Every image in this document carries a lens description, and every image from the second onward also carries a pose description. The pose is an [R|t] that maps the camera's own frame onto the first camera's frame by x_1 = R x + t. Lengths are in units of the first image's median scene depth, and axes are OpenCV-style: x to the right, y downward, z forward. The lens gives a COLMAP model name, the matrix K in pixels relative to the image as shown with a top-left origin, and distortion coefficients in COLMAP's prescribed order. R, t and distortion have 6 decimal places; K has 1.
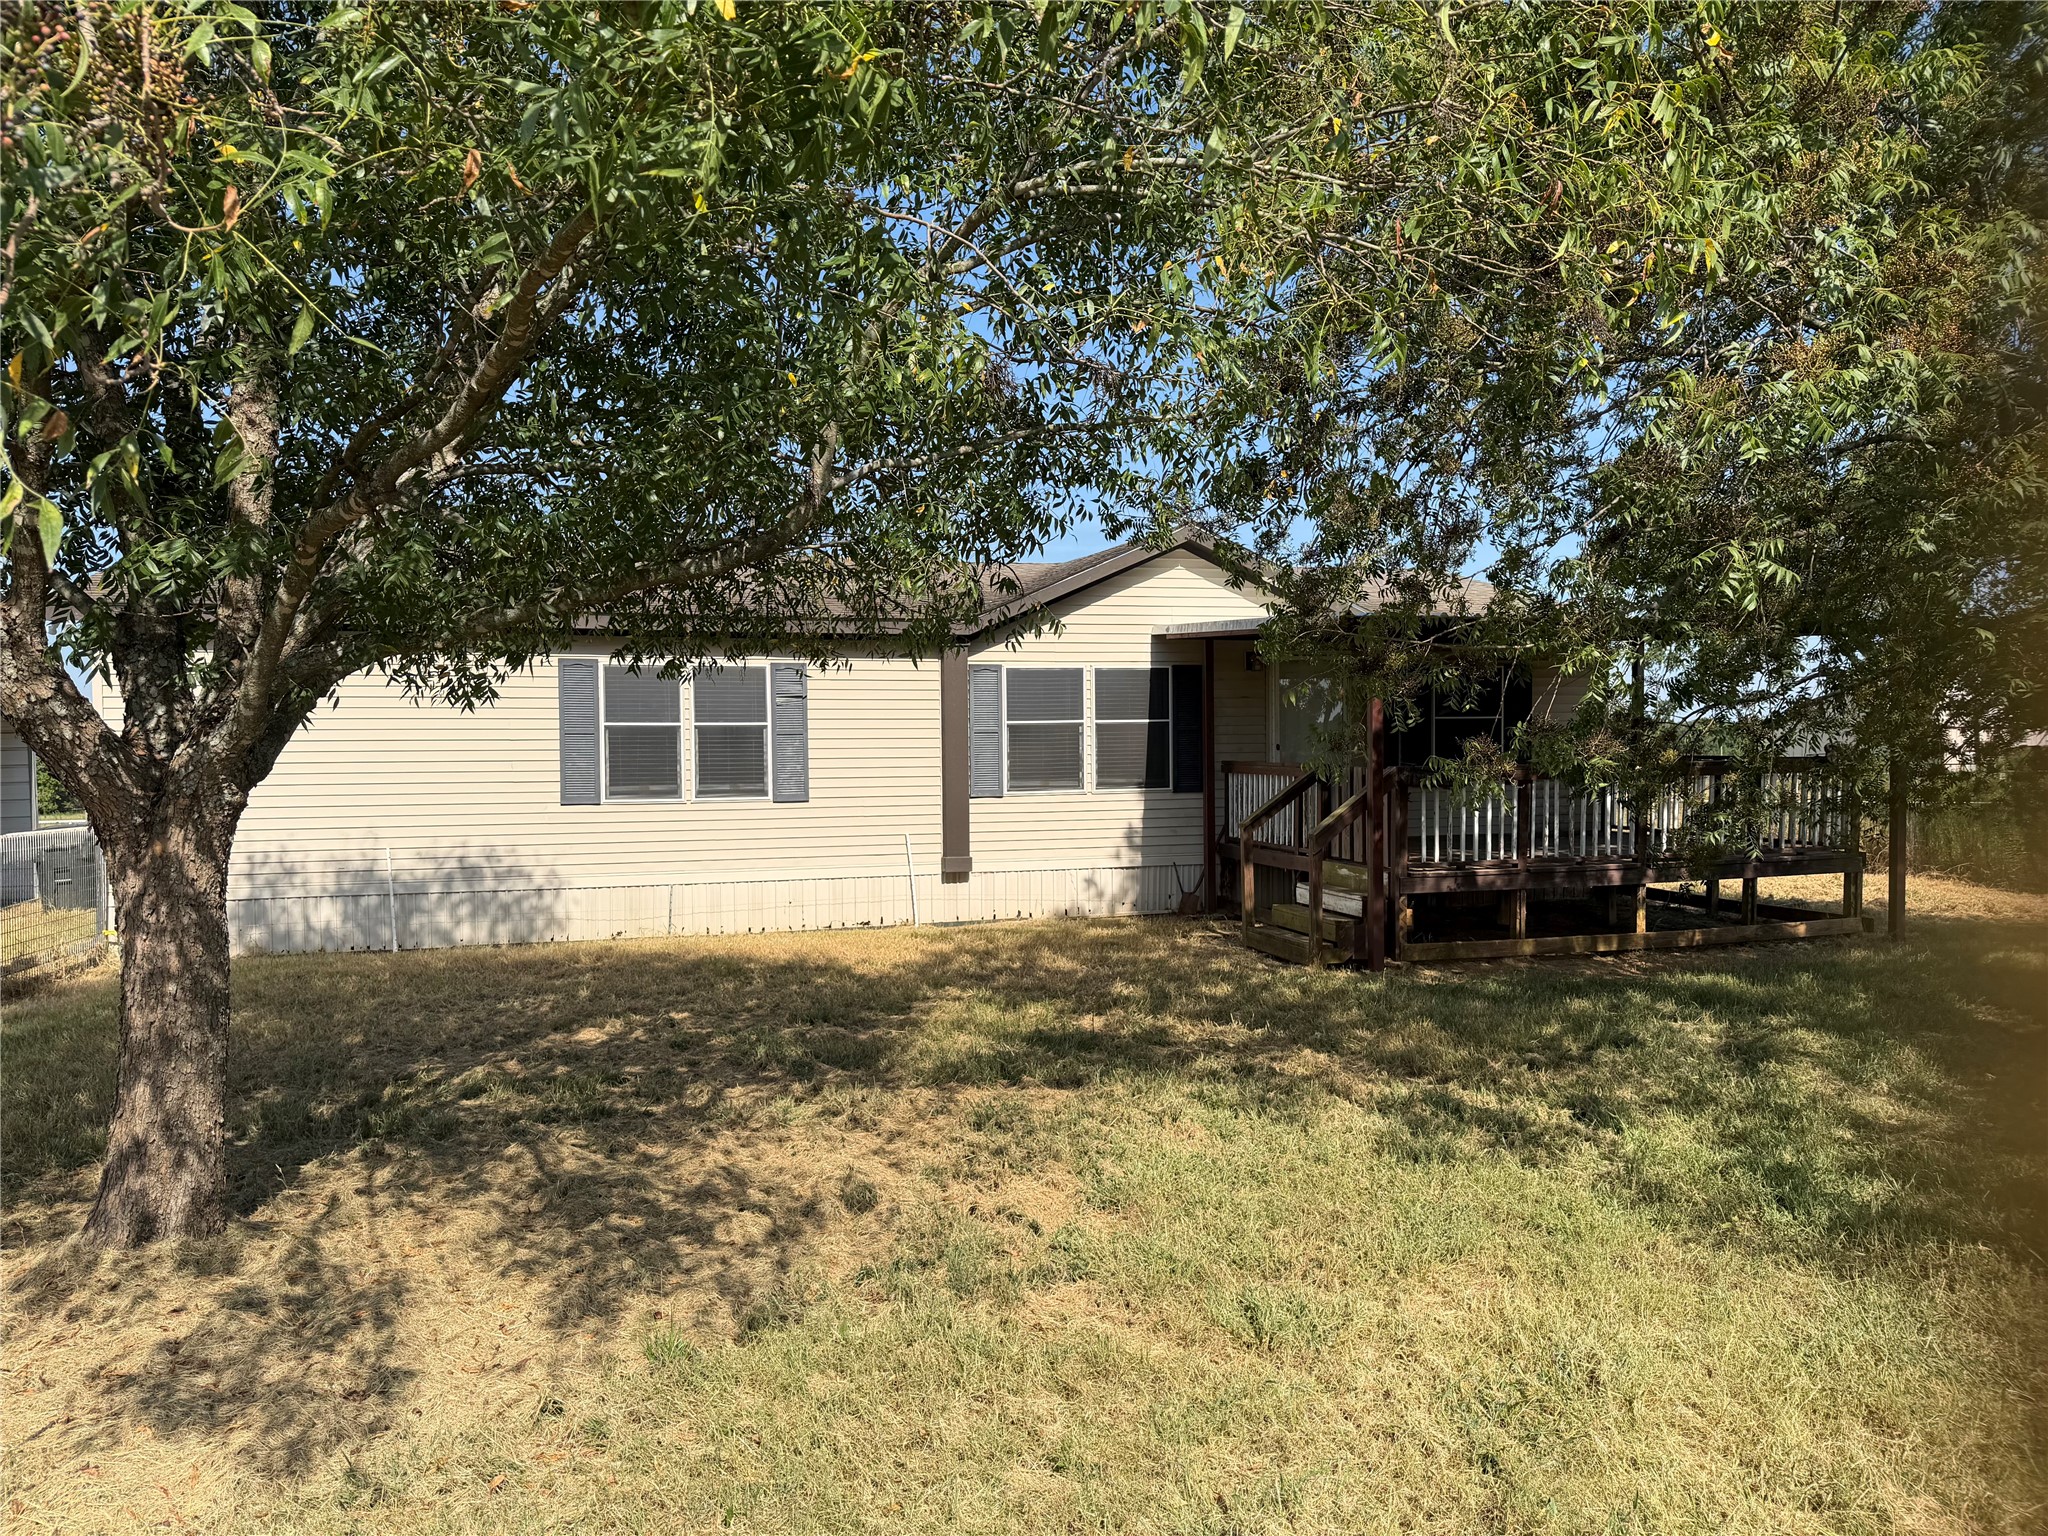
lens RADIAL K [[1455.8, 0, 1024.0], [0, 1455.8, 768.0], [0, 0, 1]] dist [0.071422, -0.109595]
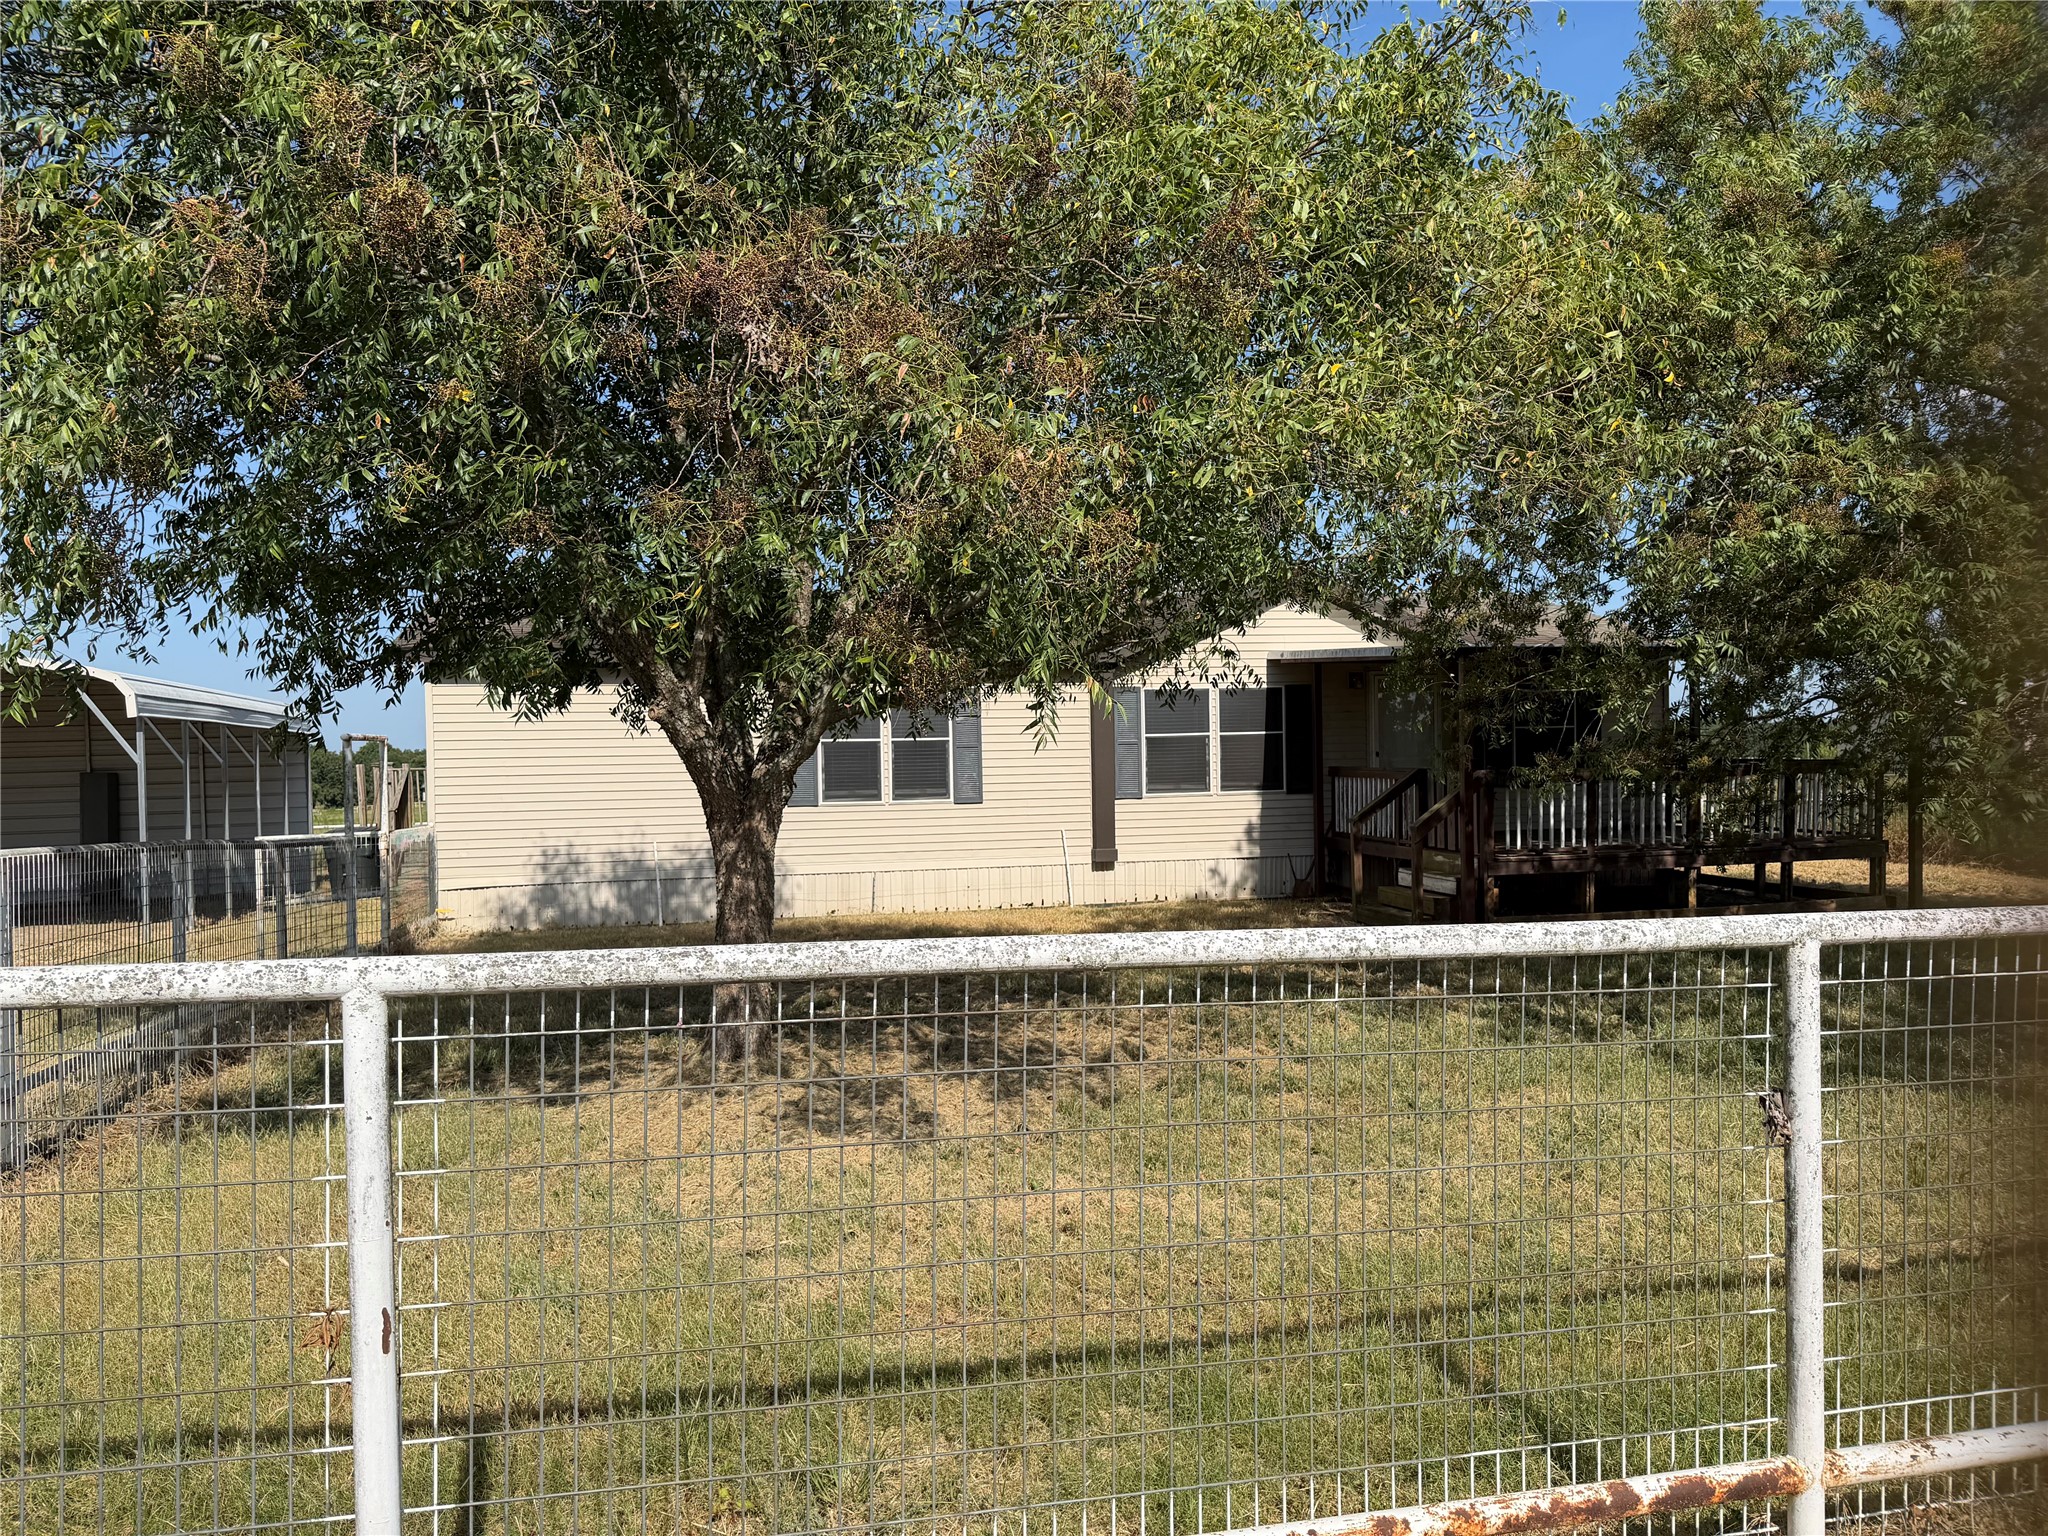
lens RADIAL K [[1425.8, 0, 1021.8], [0, 1425.8, 744.8], [0, 0, 1]] dist [0.120285, -0.219865]
pose [[0.998460, -0.007847, -0.054926, -0.051735], [0.006697, 0.999755, -0.021097, 0.000041], [0.055078, 0.020696, 0.998268, -0.179718]]
